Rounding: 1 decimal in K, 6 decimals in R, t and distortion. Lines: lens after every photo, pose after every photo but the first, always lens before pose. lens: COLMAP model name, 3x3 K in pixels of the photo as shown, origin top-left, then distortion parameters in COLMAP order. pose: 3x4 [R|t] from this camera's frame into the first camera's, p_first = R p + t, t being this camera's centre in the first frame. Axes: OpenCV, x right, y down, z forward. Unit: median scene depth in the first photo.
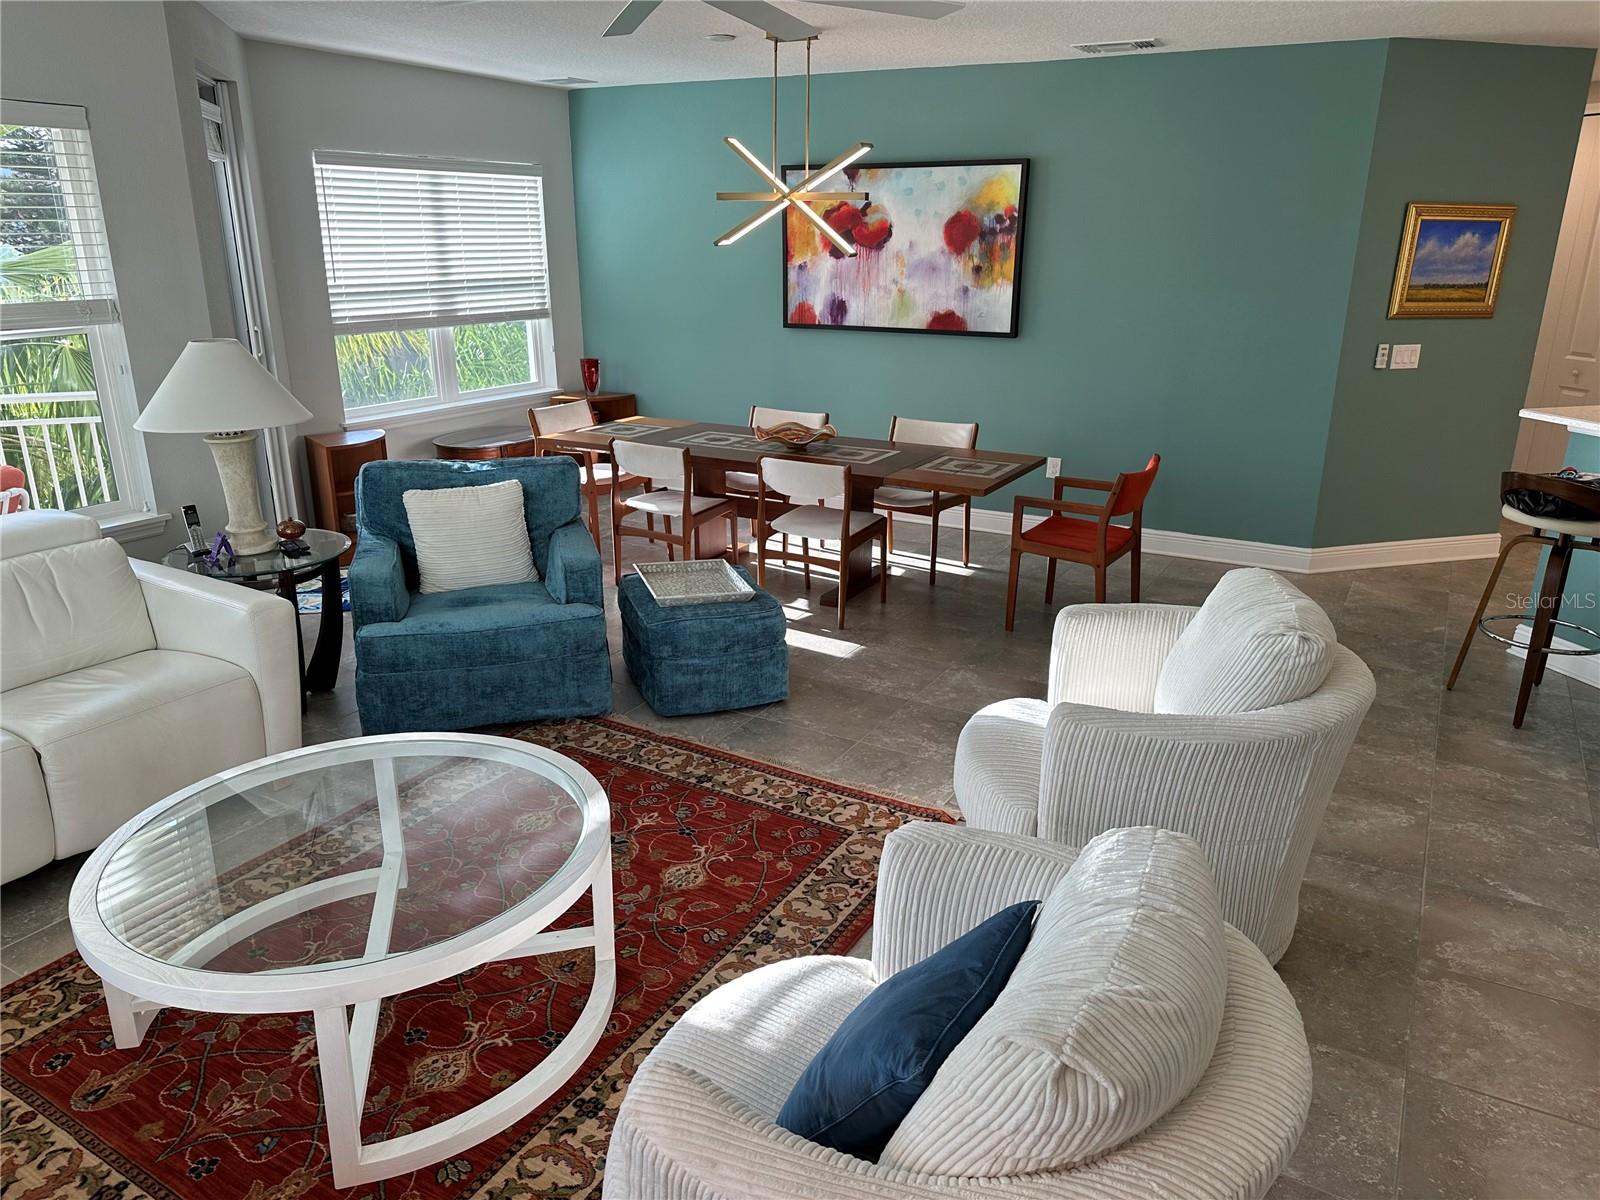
lens RADIAL K [[1122.9, 0, 803.4], [0, 1122.9, 608.2], [0, 0, 1]] dist [0.070384, -0.078265]
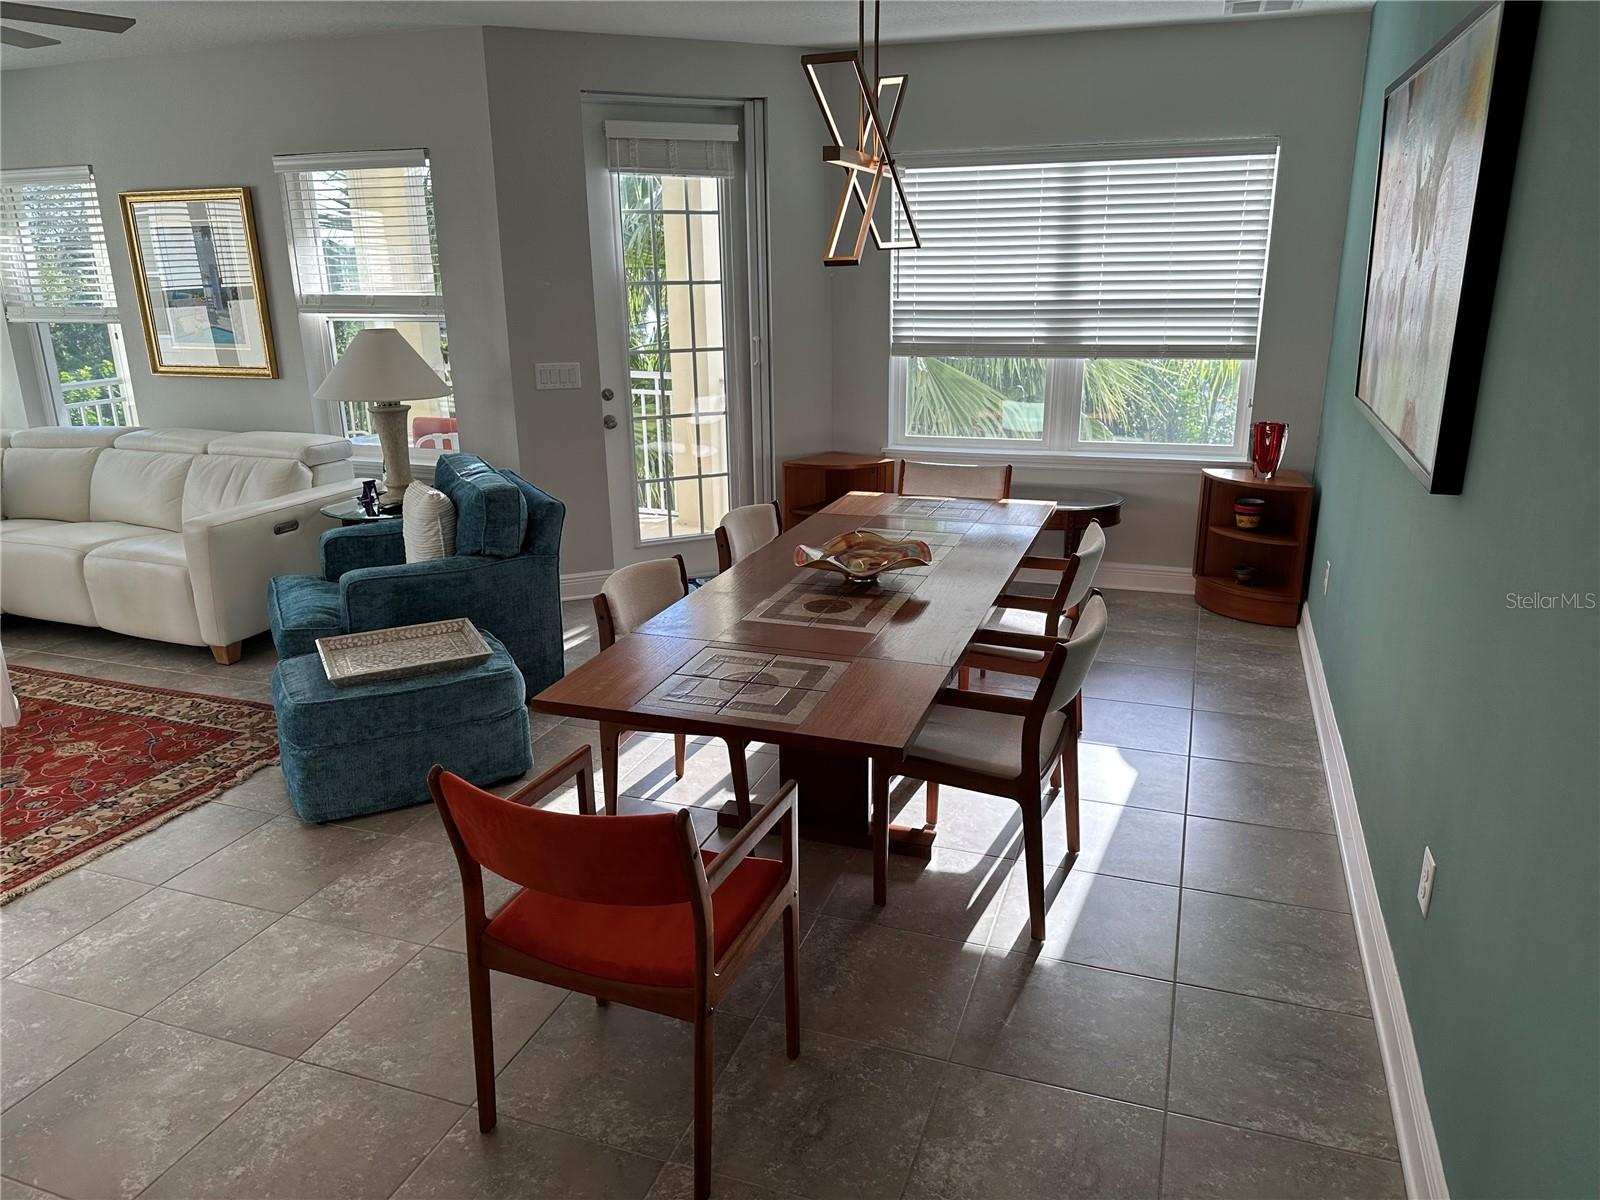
lens RADIAL K [[1122.9, 0, 802.4], [0, 1122.9, 614.1], [0, 0, 1]] dist [0.070384, -0.078265]
pose [[0.172855, 0.287028, -0.942197, 0.559256], [-0.302355, 0.925873, 0.226586, -0.250679], [0.937392, 0.245712, 0.246826, 0.820553]]
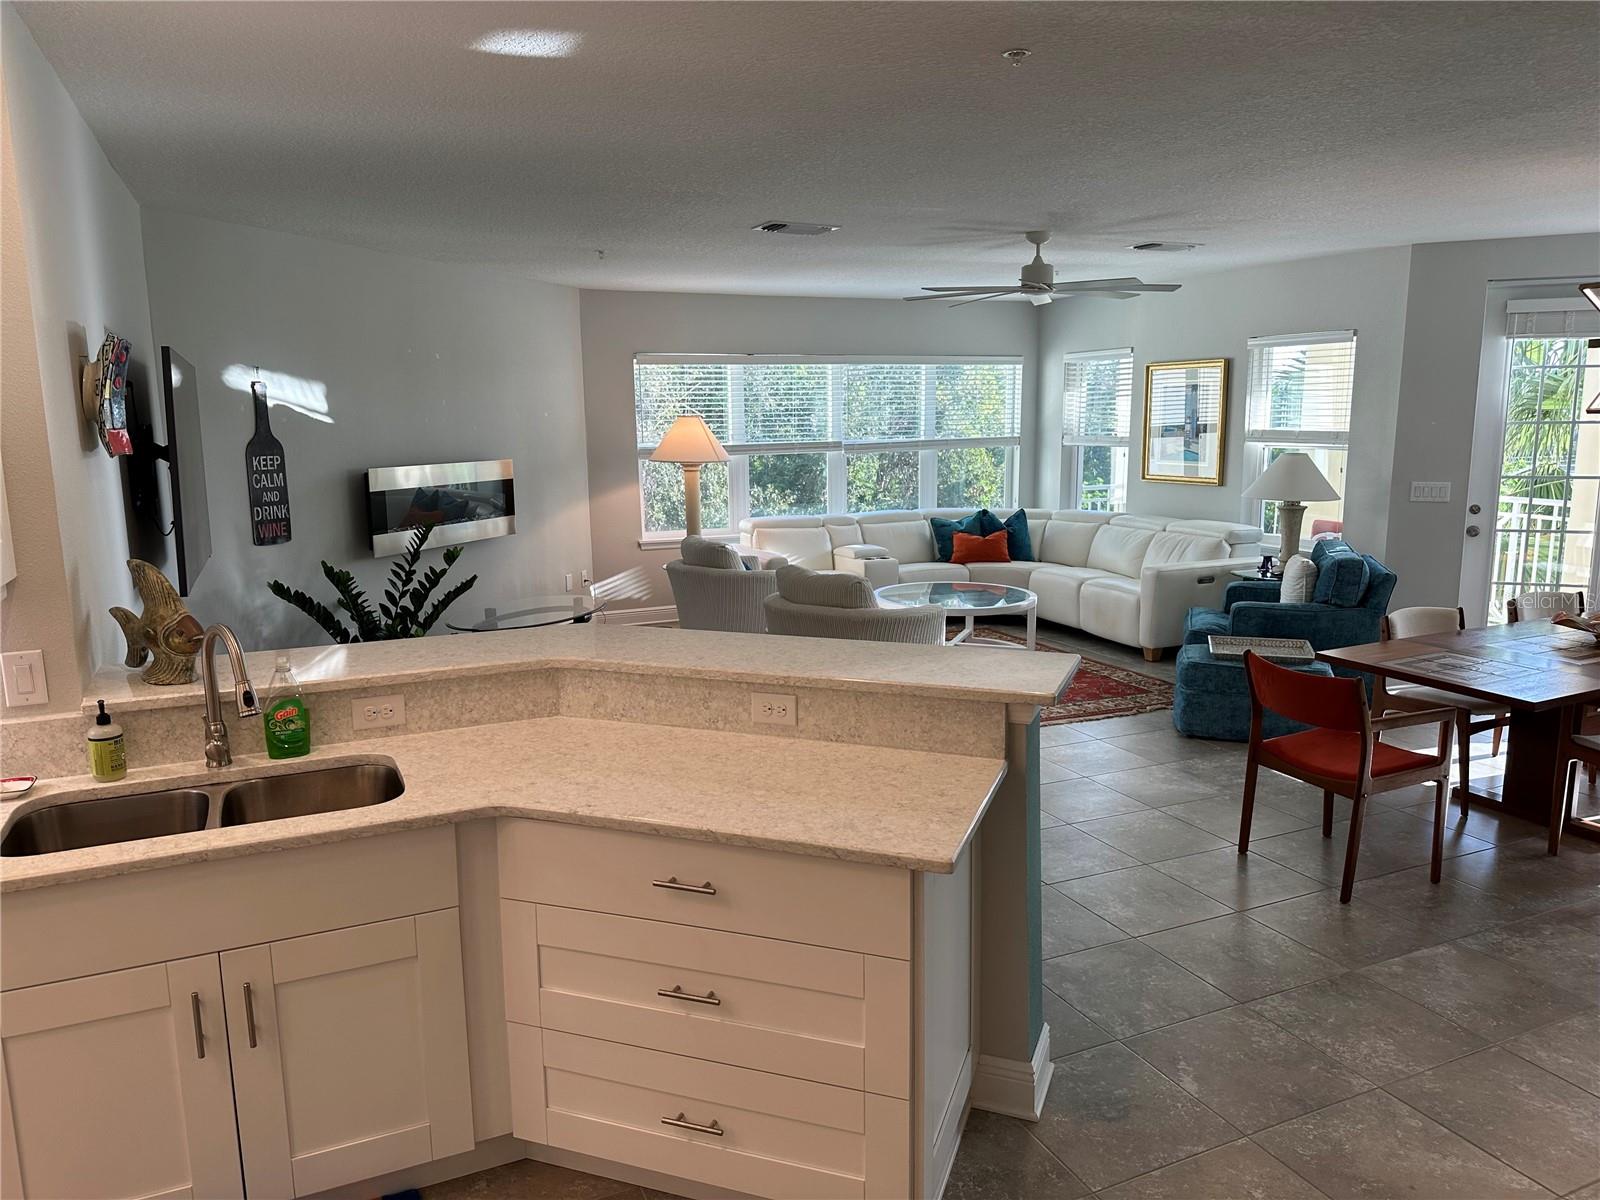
lens RADIAL K [[1122.9, 0, 795.4], [0, 1122.9, 600.4], [0, 0, 1]] dist [0.070384, -0.078265]
pose [[-0.580940, 0.138840, -0.802018, 0.969696], [-0.249851, 0.907355, 0.338055, -0.296334], [0.774650, 0.396775, -0.492429, 0.932174]]
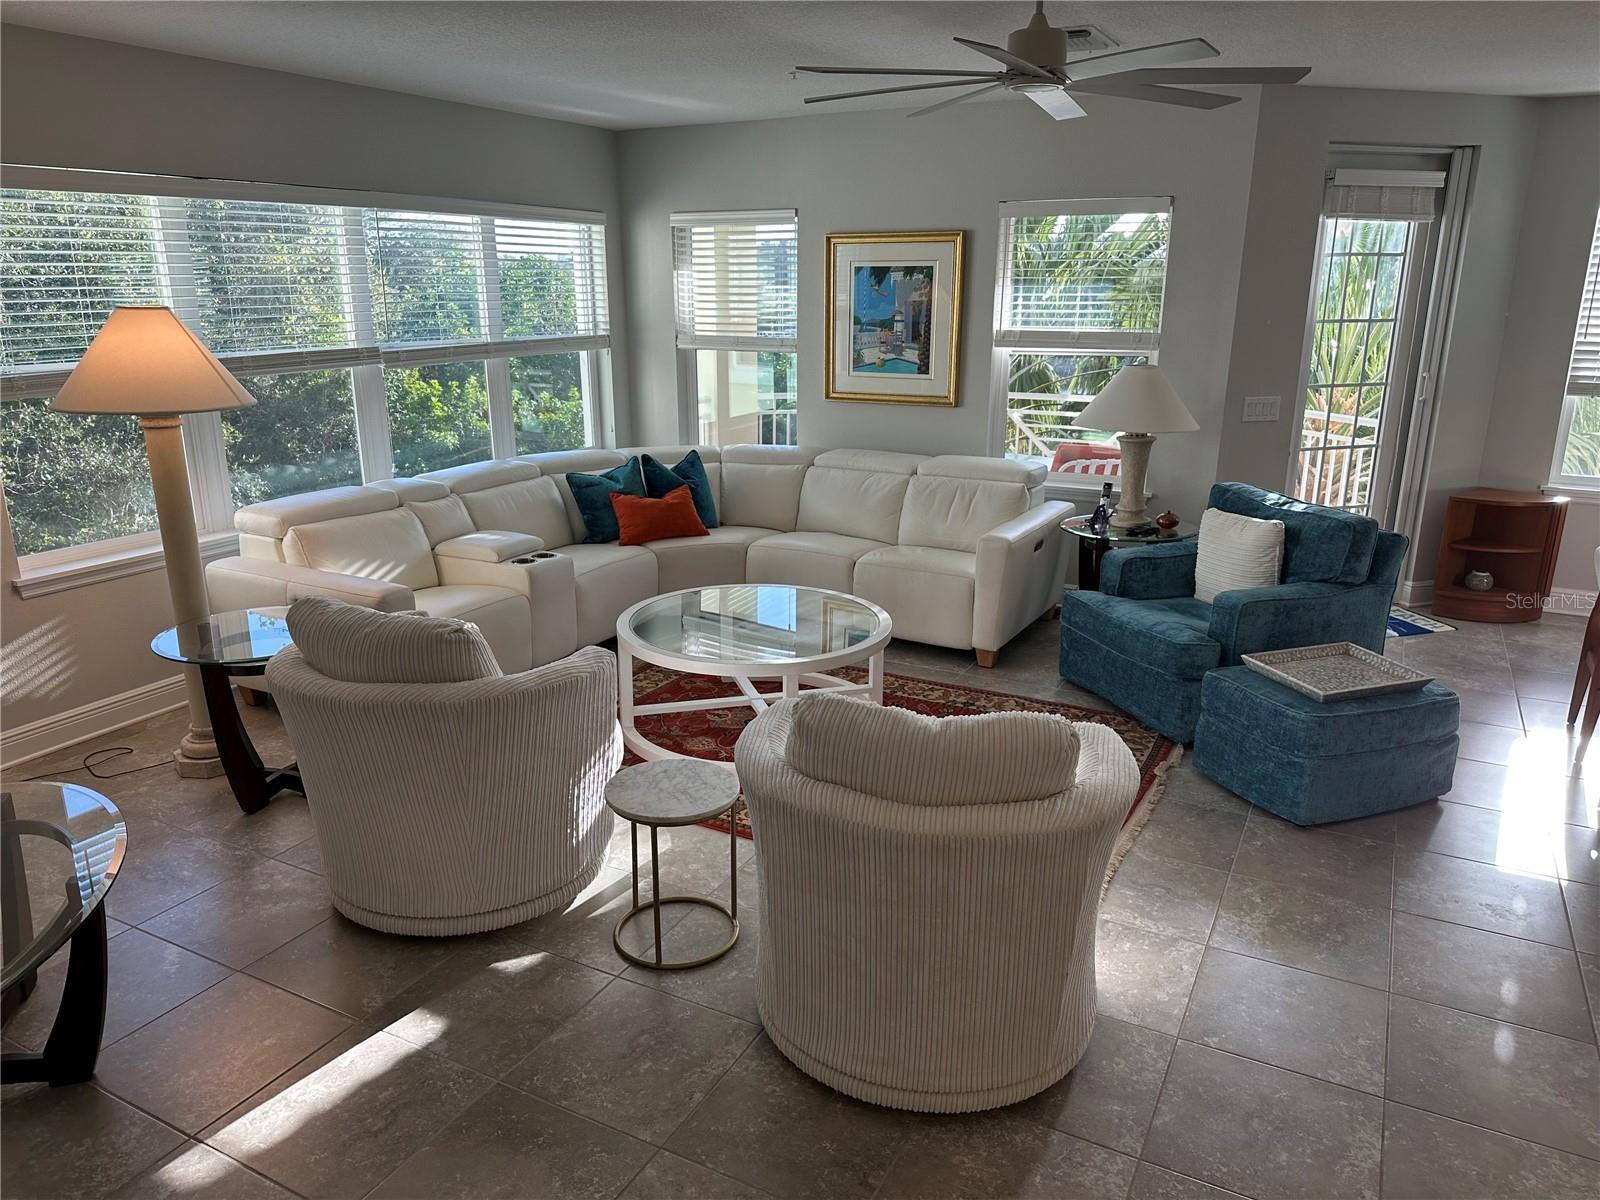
lens RADIAL K [[1122.9, 0, 778.1], [0, 1122.9, 603.7], [0, 0, 1]] dist [0.070384, -0.078265]
pose [[0.040954, 0.270844, -0.961752, 0.561139], [-0.320962, 0.915111, 0.244041, -0.111004], [0.946206, 0.298691, 0.124408, 0.342466]]
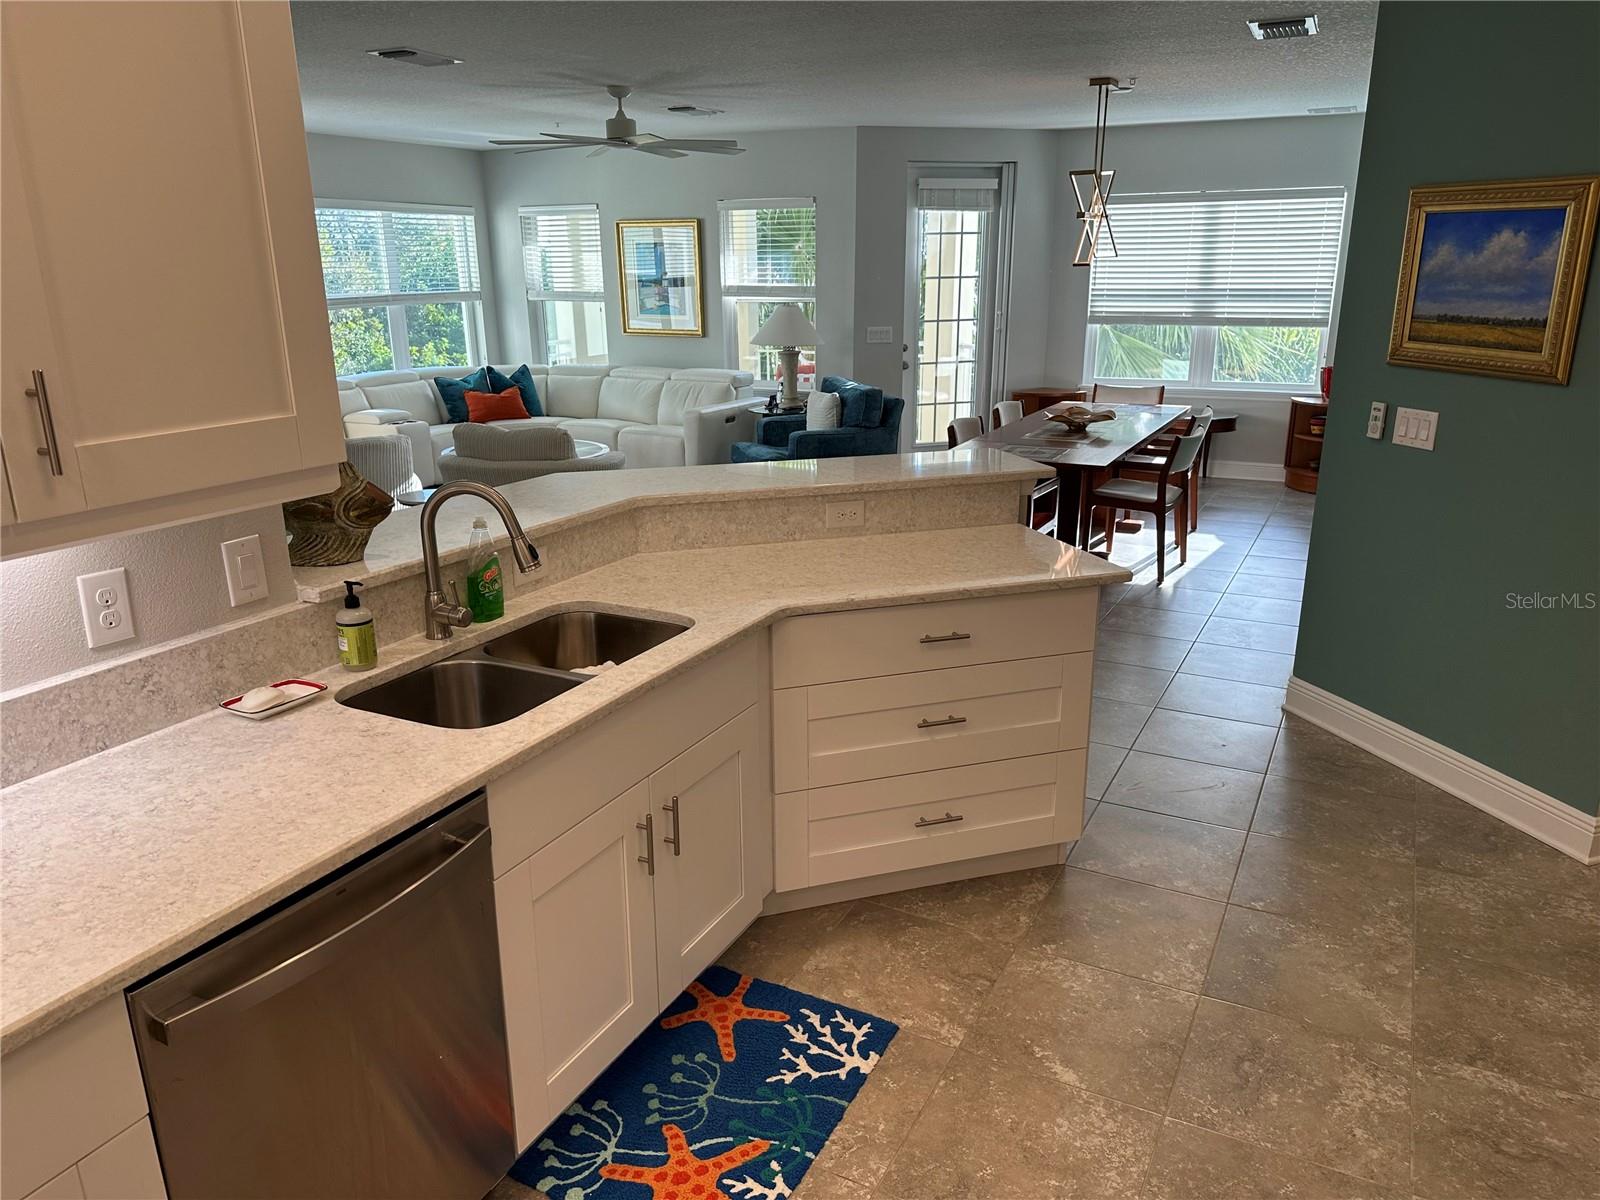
lens RADIAL K [[1122.9, 0, 801.4], [0, 1122.9, 610.7], [0, 0, 1]] dist [0.070384, -0.078265]
pose [[0.034069, 0.290979, -0.956123, 1.158371], [-0.311484, 0.912119, 0.266488, -0.192207], [0.949641, 0.288738, 0.121710, 0.633501]]
